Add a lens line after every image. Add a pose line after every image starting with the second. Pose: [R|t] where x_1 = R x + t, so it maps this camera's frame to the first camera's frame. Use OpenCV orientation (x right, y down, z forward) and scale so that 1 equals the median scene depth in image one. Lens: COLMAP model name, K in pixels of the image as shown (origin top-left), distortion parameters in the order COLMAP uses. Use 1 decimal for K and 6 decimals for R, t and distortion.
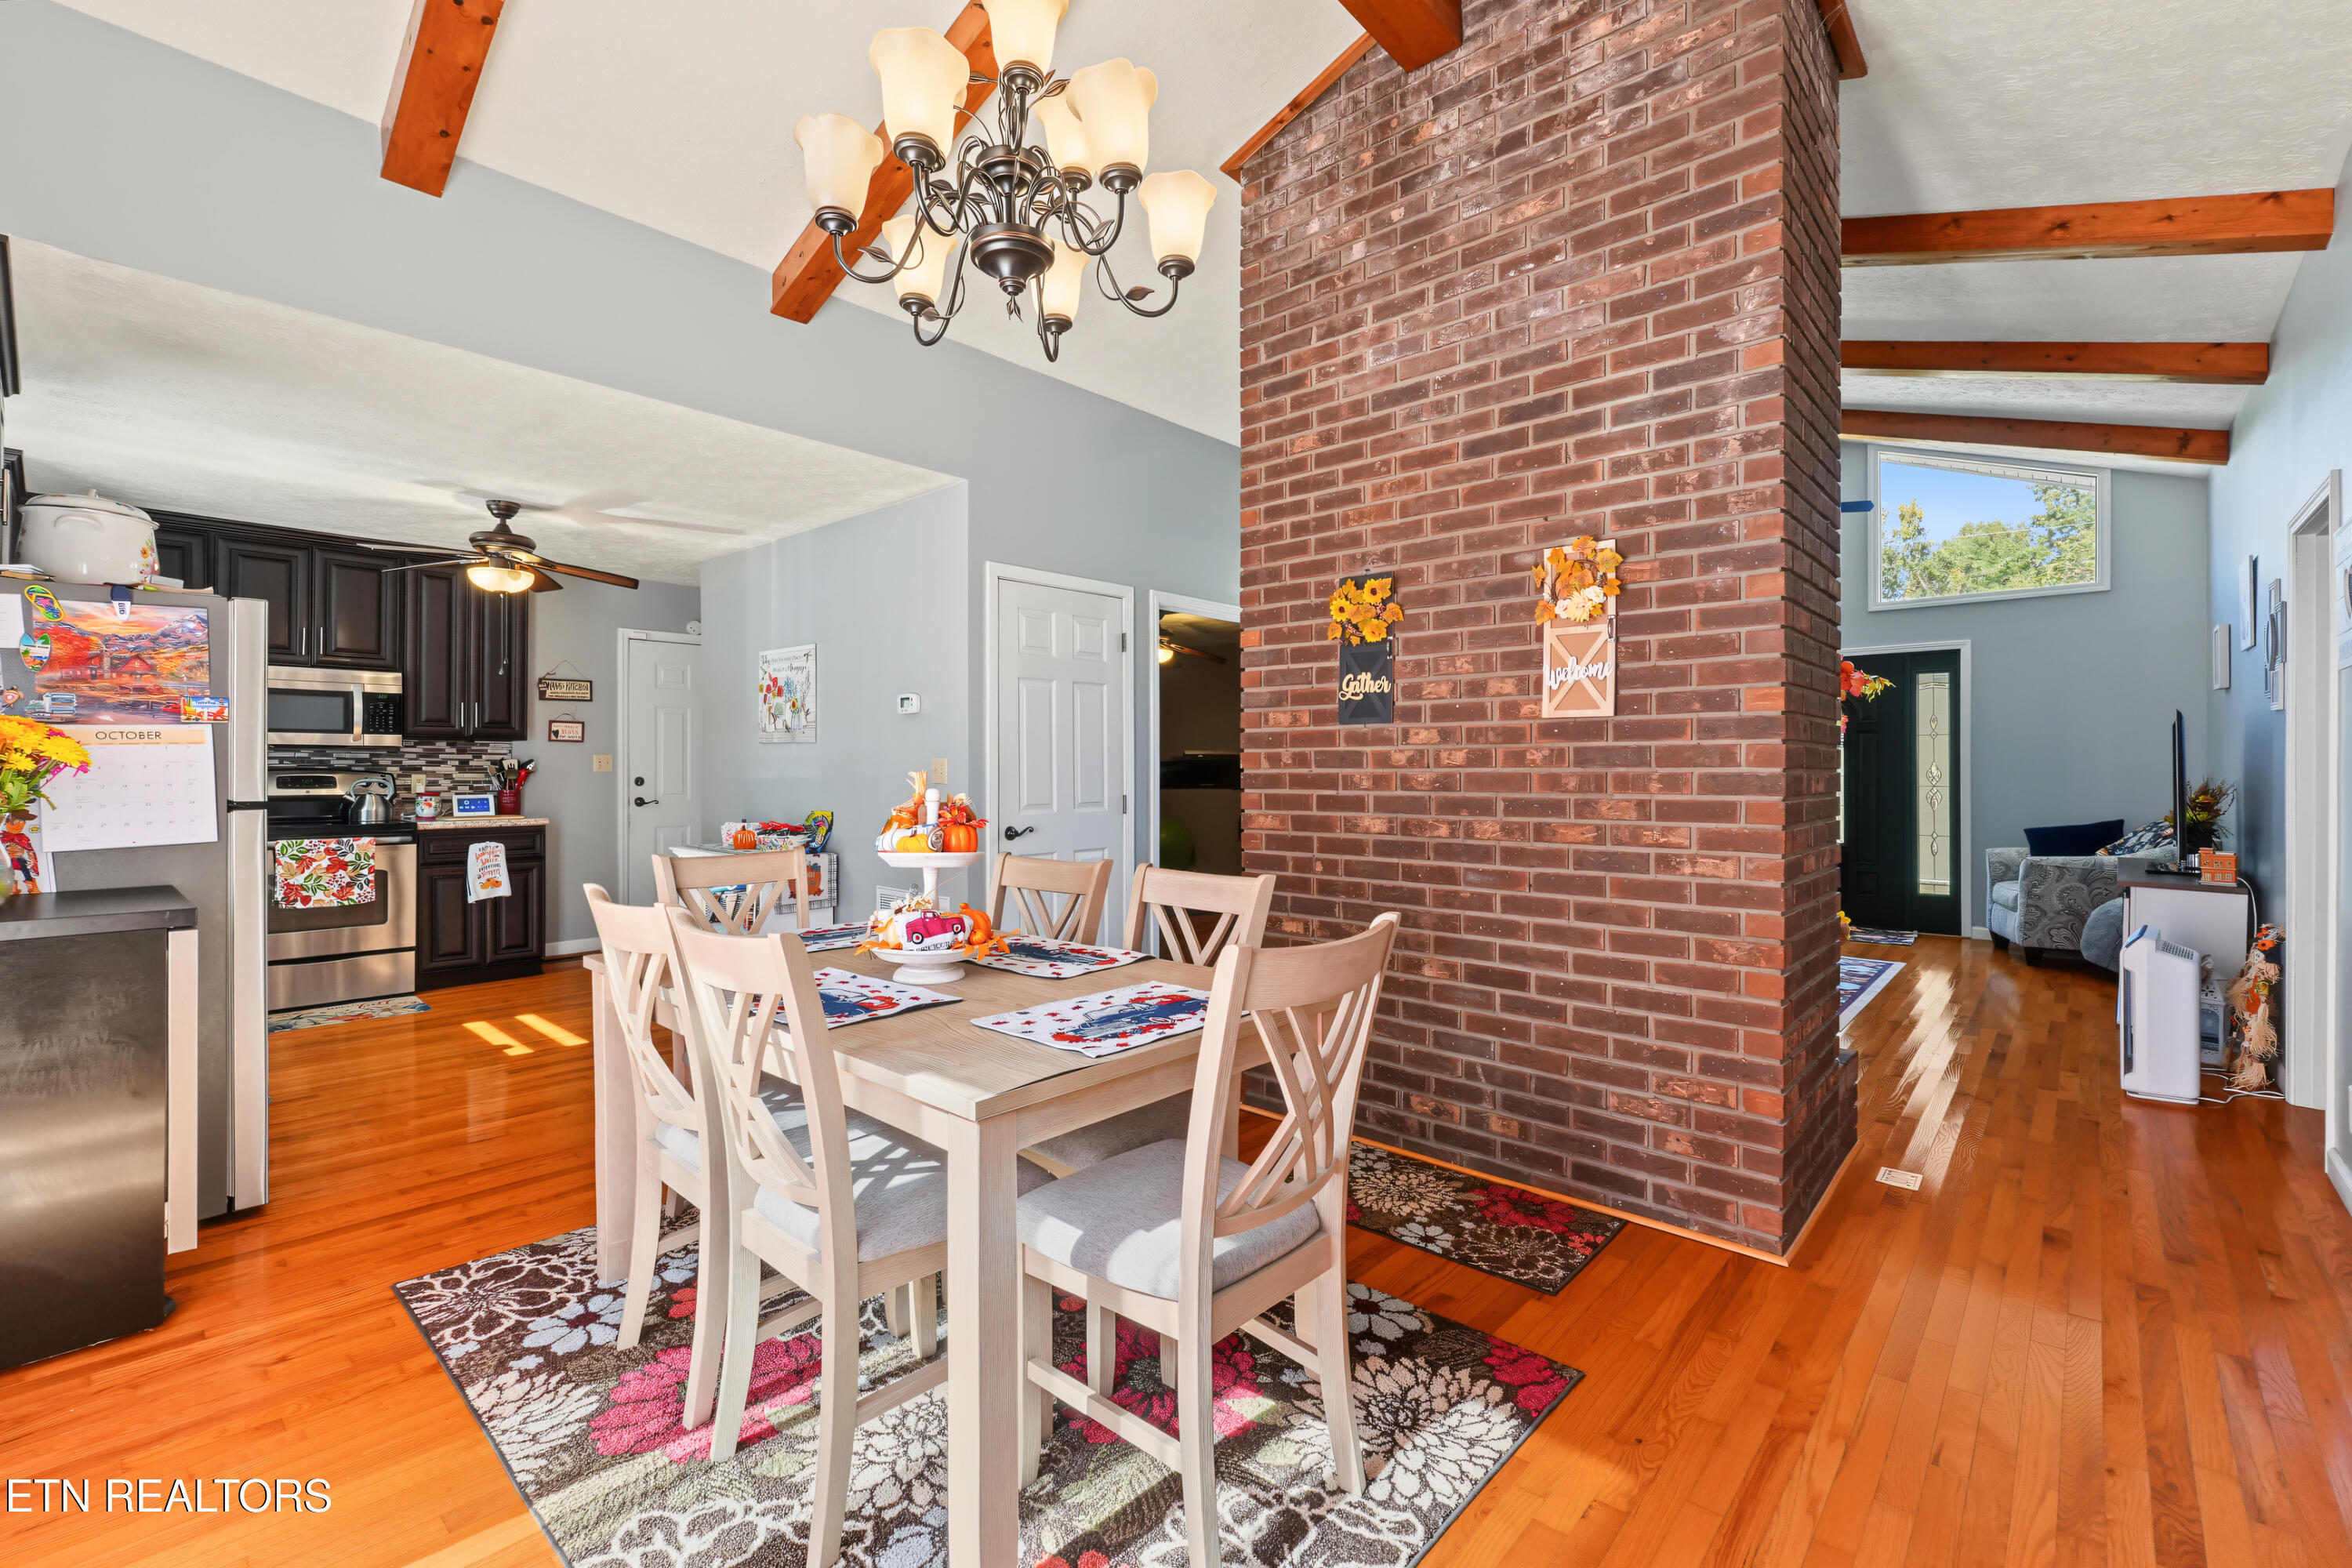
lens RADIAL K [[1017.6, 0, 1178.4], [0, 1017.6, 768.3], [0, 0, 1]] dist [-0.002357, -0.000219]
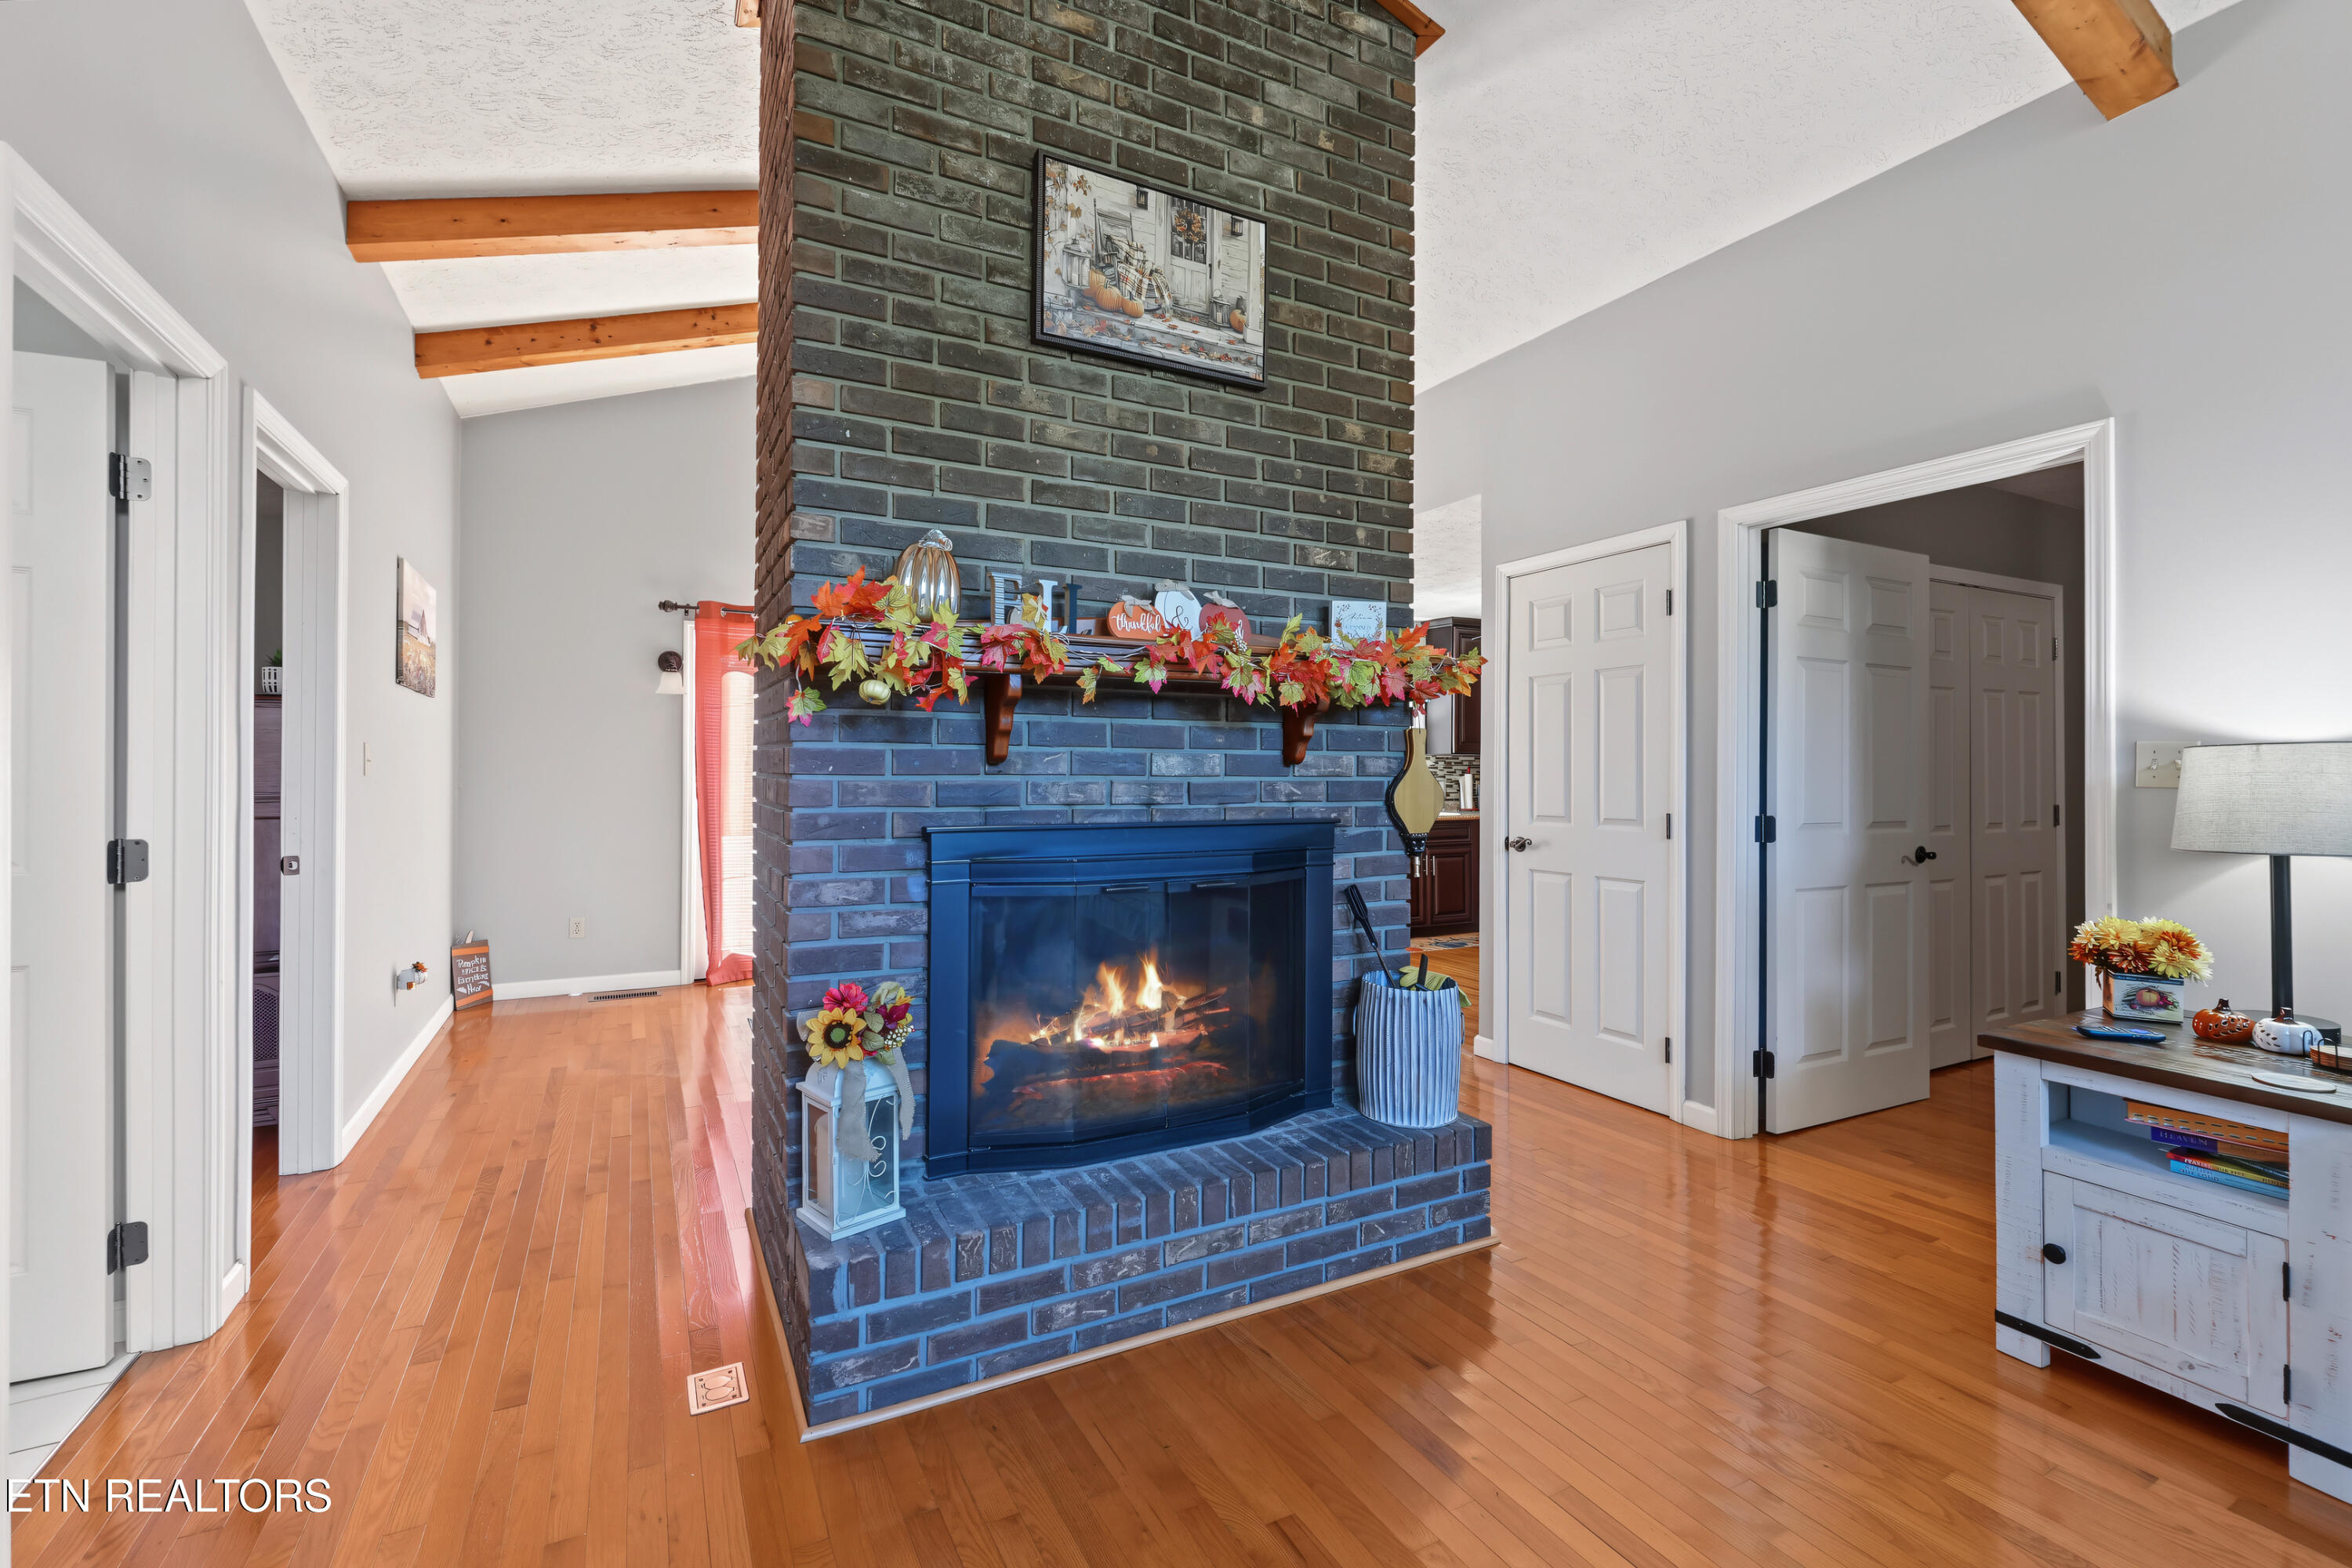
lens RADIAL K [[1013.2, 0, 1163.9], [0, 1013.2, 765.2], [0, 0, 1]] dist [0.000128, 0.000115]
pose [[-0.350966, -0.007261, -0.936360, 0.665824], [-0.004590, 0.999971, -0.006033, -0.002280], [0.936377, 0.002181, -0.350989, 0.826833]]
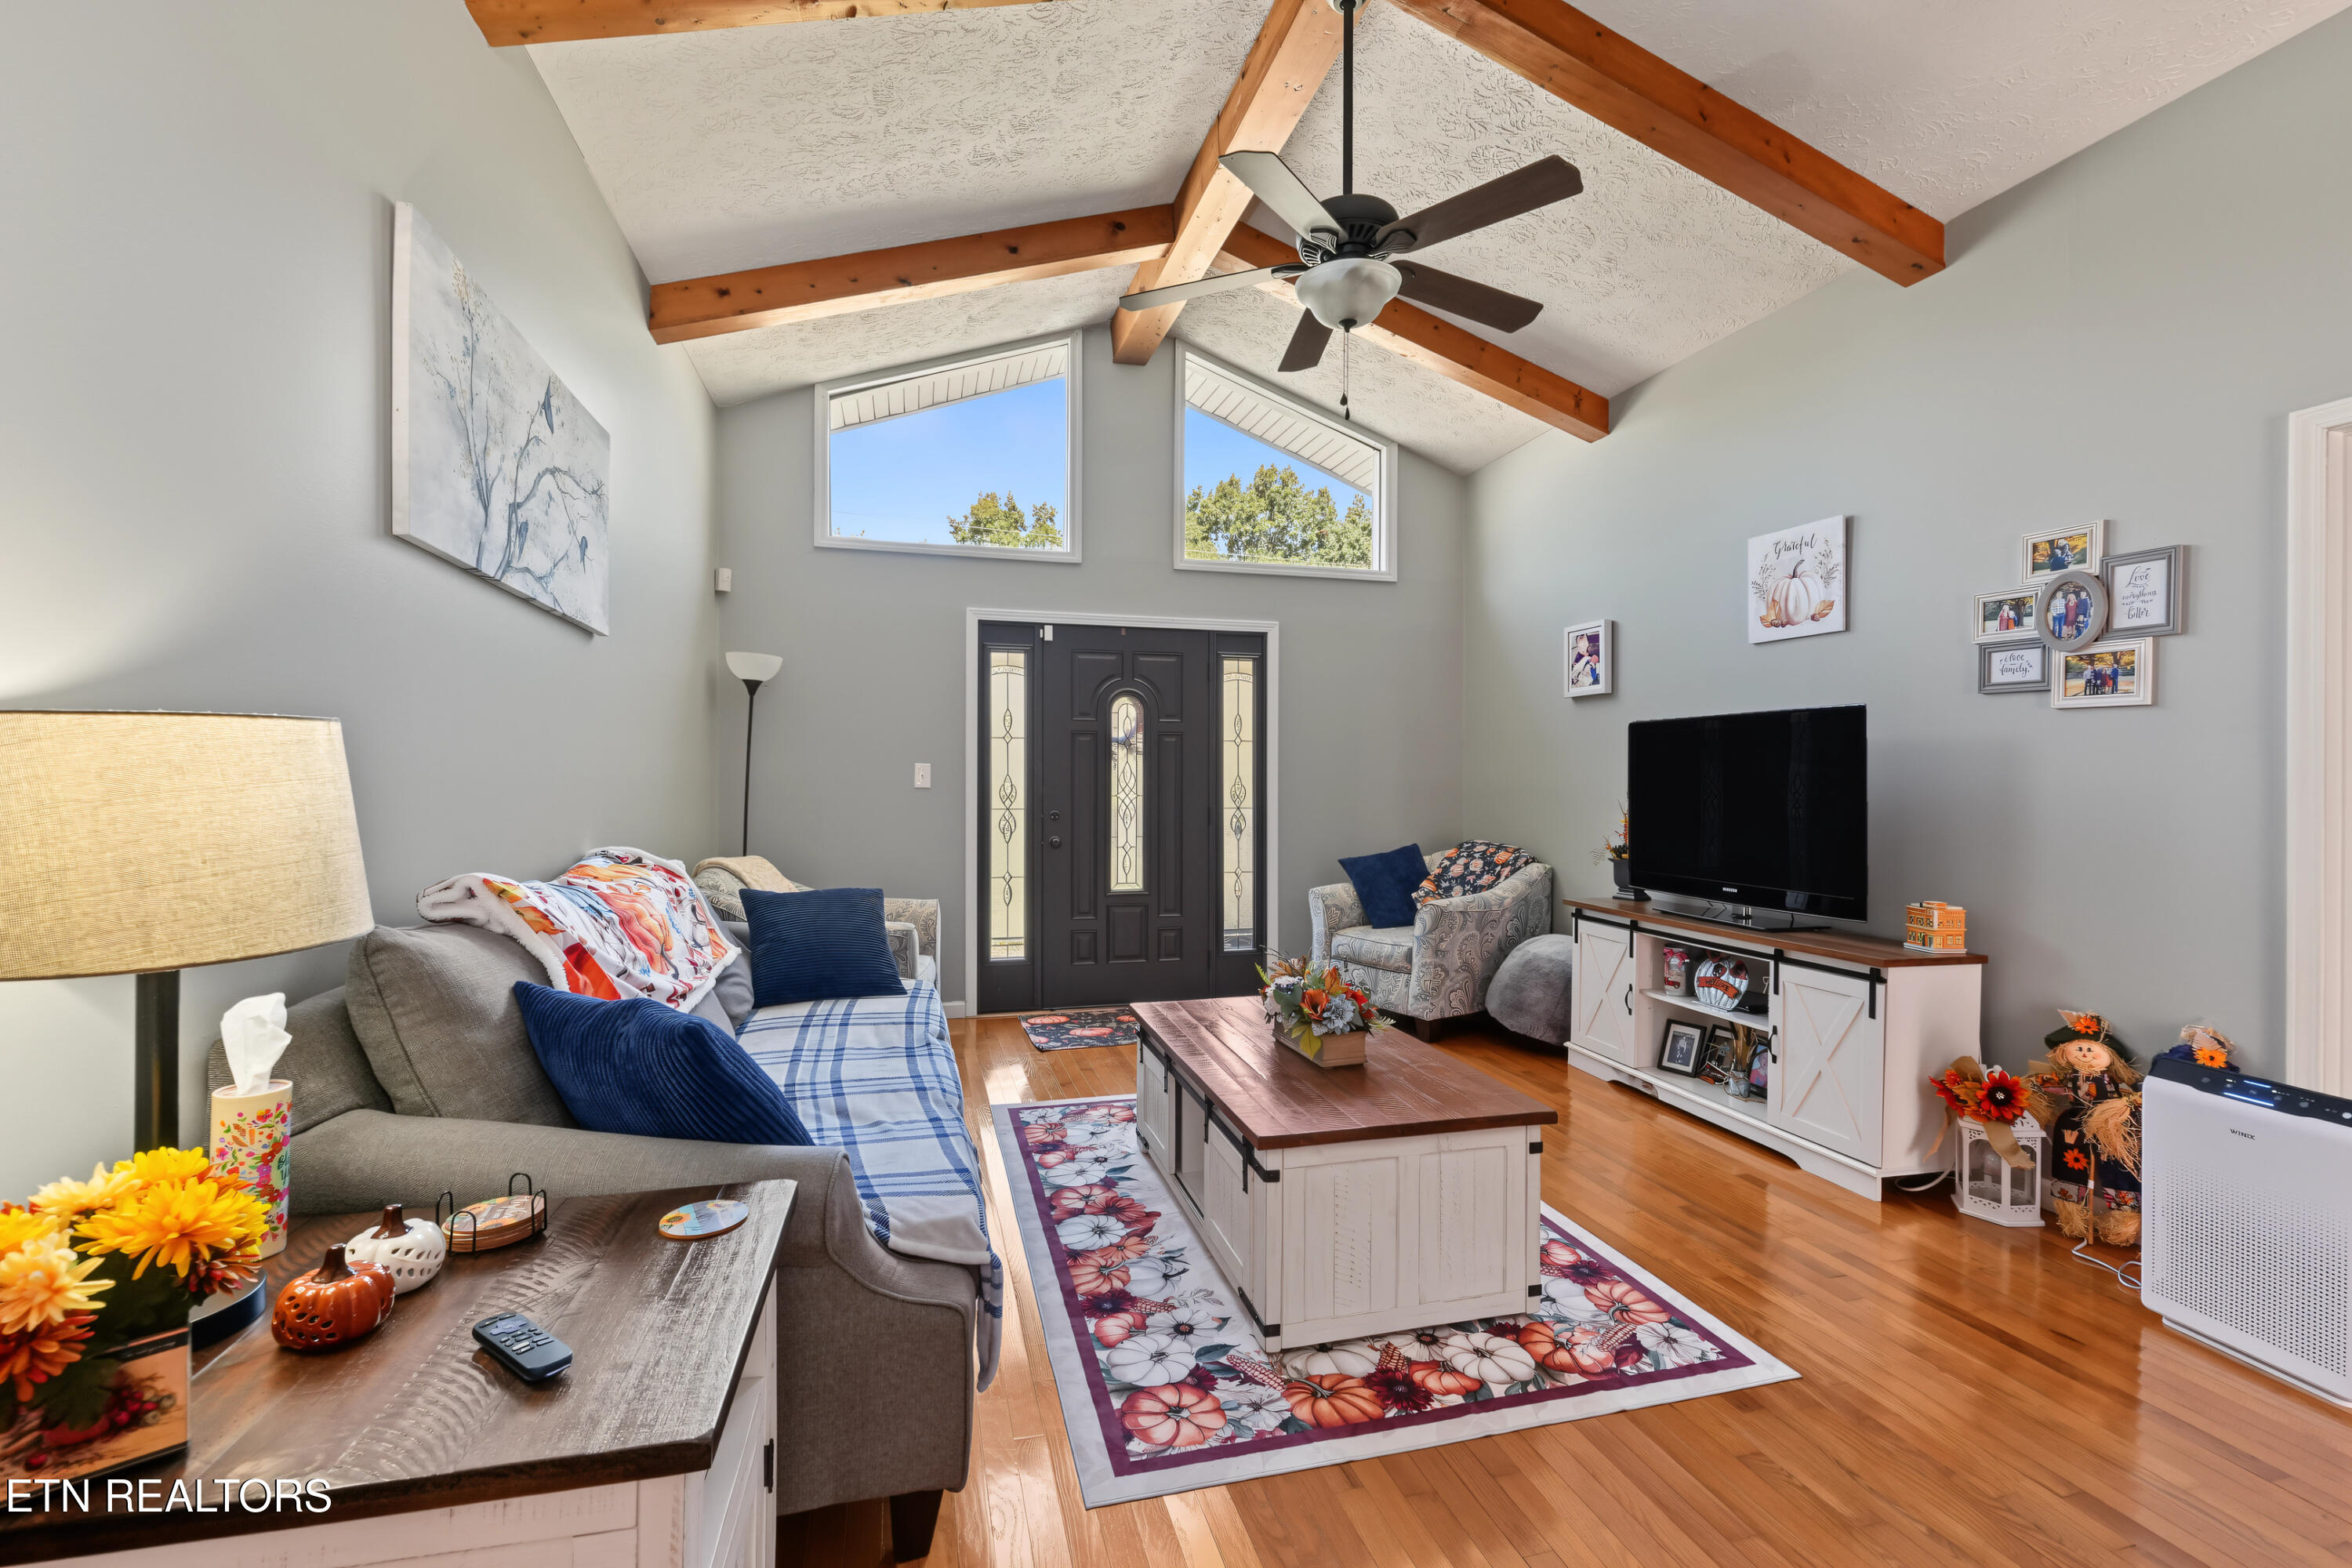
lens RADIAL K [[994.1, 0, 1161.2], [0, 994.1, 752.9], [0, 0, 1]] dist [-0.002114, -0.000234]
pose [[0.548881, 0.023571, 0.835568, 0.109734], [-0.000927, 0.999619, -0.027590, -0.003788], [-0.835900, 0.014369, 0.548694, 0.843639]]
